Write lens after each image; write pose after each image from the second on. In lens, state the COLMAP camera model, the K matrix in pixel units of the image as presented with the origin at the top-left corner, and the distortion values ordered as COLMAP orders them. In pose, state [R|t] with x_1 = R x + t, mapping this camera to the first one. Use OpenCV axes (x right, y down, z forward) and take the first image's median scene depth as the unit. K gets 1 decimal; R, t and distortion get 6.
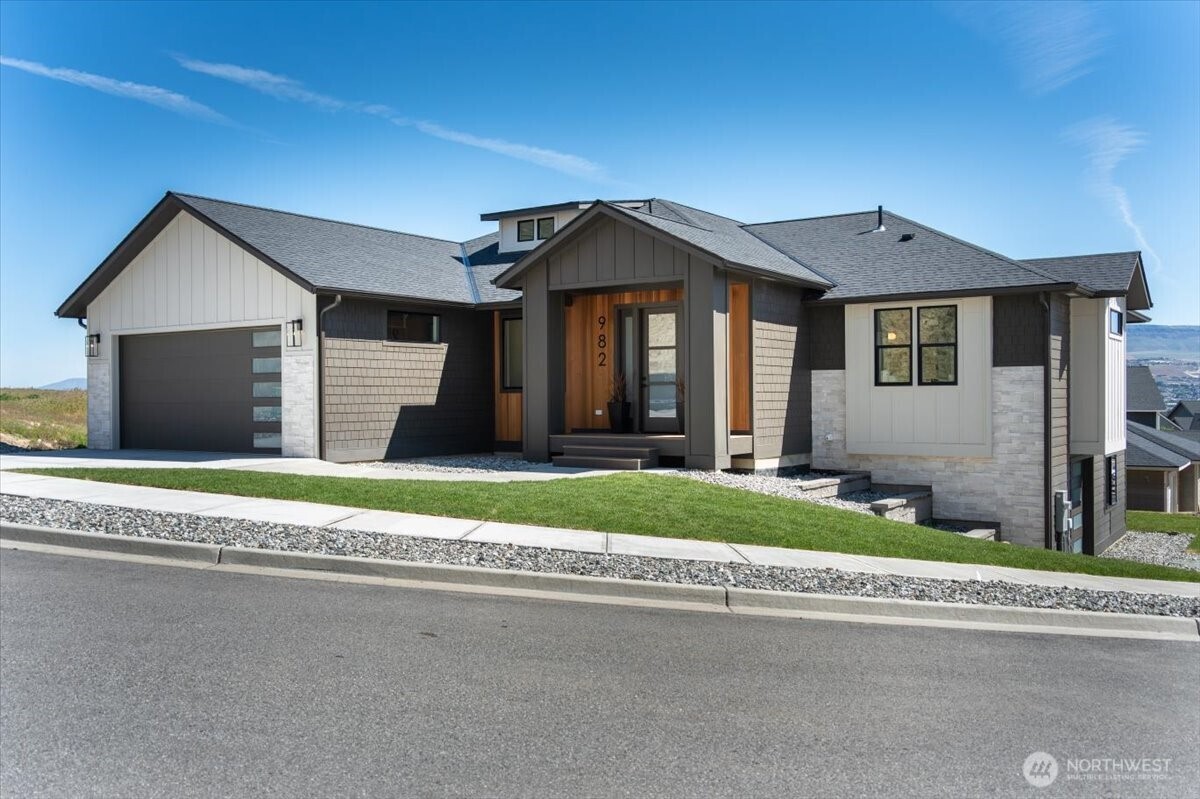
lens RADIAL K [[1073.3, 0, 600.0], [0, 1073.3, 399.5], [0, 0, 1]] dist [-0.006146, -0.002429]
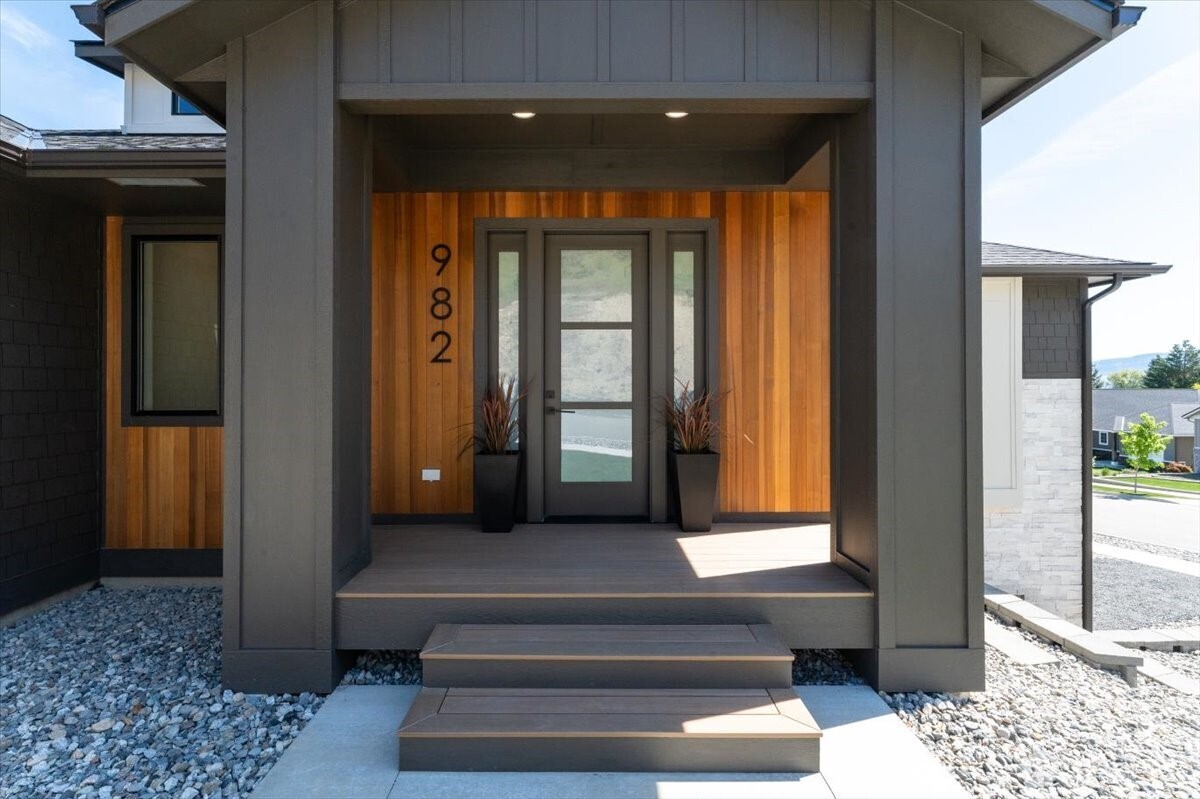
lens RADIAL K [[564.6, 0, 597.5], [0, 564.6, 380.2], [0, 0, 1]] dist [0.001905, 0.000948]
pose [[0.823698, 0.009230, 0.566954, -0.073695], [-0.004467, 0.999942, -0.009789, -0.023042], [-0.567012, 0.005531, 0.823691, 0.800243]]
